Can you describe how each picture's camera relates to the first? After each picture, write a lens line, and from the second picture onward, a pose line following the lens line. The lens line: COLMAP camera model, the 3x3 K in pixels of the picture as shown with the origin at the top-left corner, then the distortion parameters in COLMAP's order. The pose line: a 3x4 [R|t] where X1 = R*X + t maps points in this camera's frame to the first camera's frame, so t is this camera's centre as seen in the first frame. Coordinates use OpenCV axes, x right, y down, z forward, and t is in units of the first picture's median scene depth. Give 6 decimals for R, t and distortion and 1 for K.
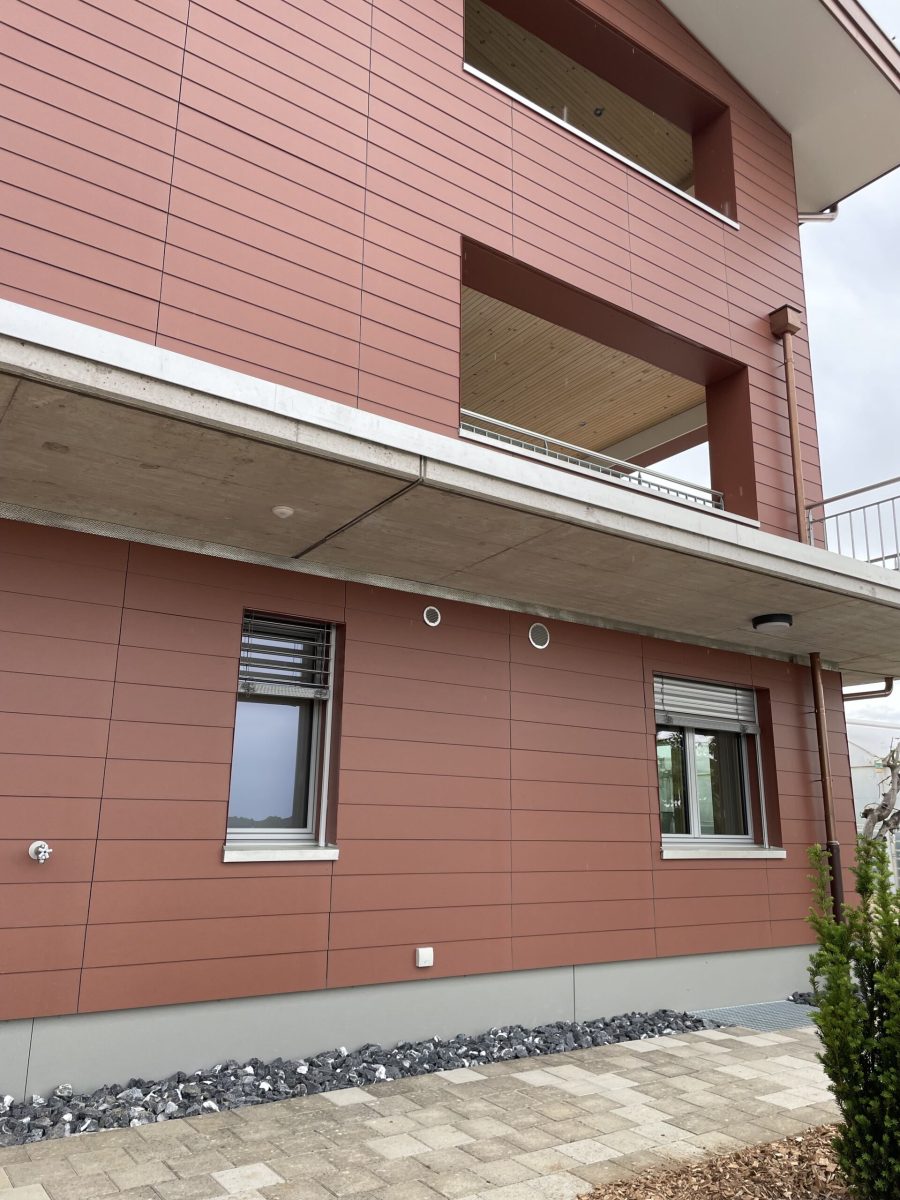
lens RADIAL K [[892.4, 0, 450.0], [0, 892.4, 600.0], [0, 0, 1]] dist [0.082404, -0.107543]
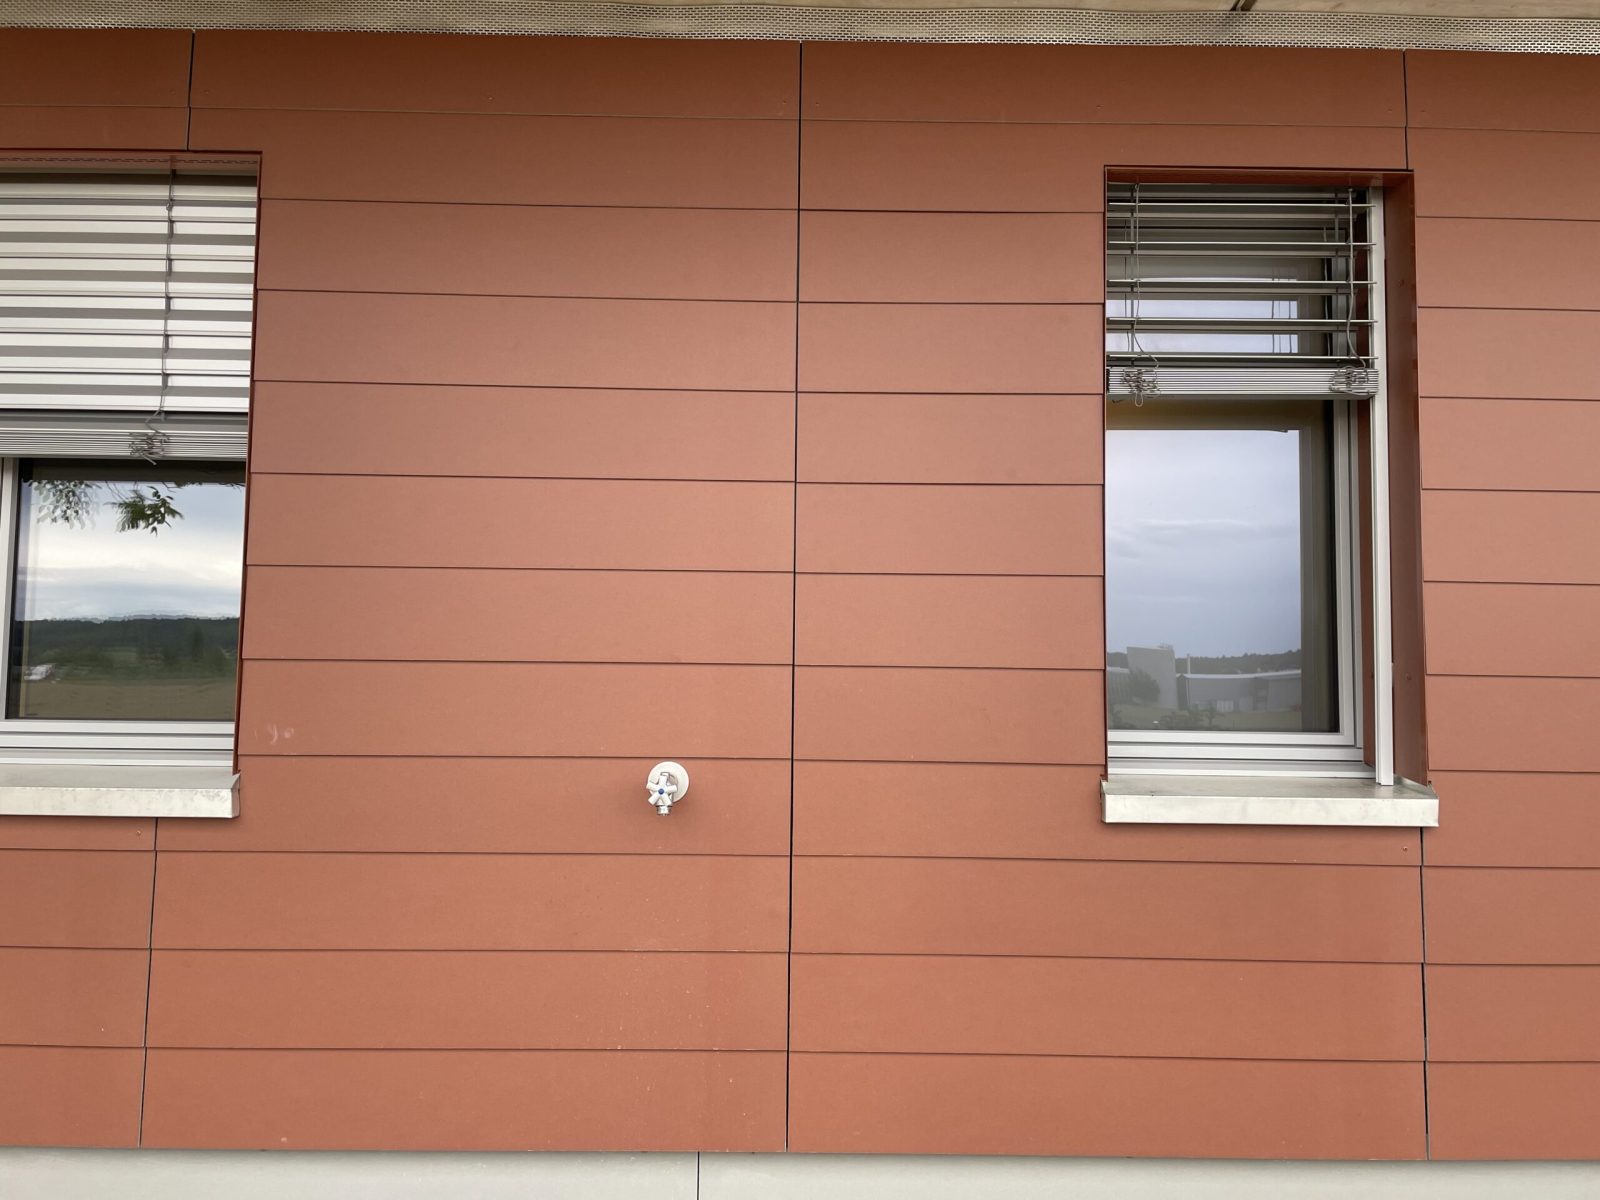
lens RADIAL K [[1189.9, 0, 806.1], [0, 1189.9, 605.7], [0, 0, 1]] dist [0.082404, -0.107543]
pose [[0.827994, -0.043086, -0.559079, -0.059472], [0.139943, 0.981372, 0.131625, 0.103879], [0.542993, -0.187224, 0.818600, 0.481232]]
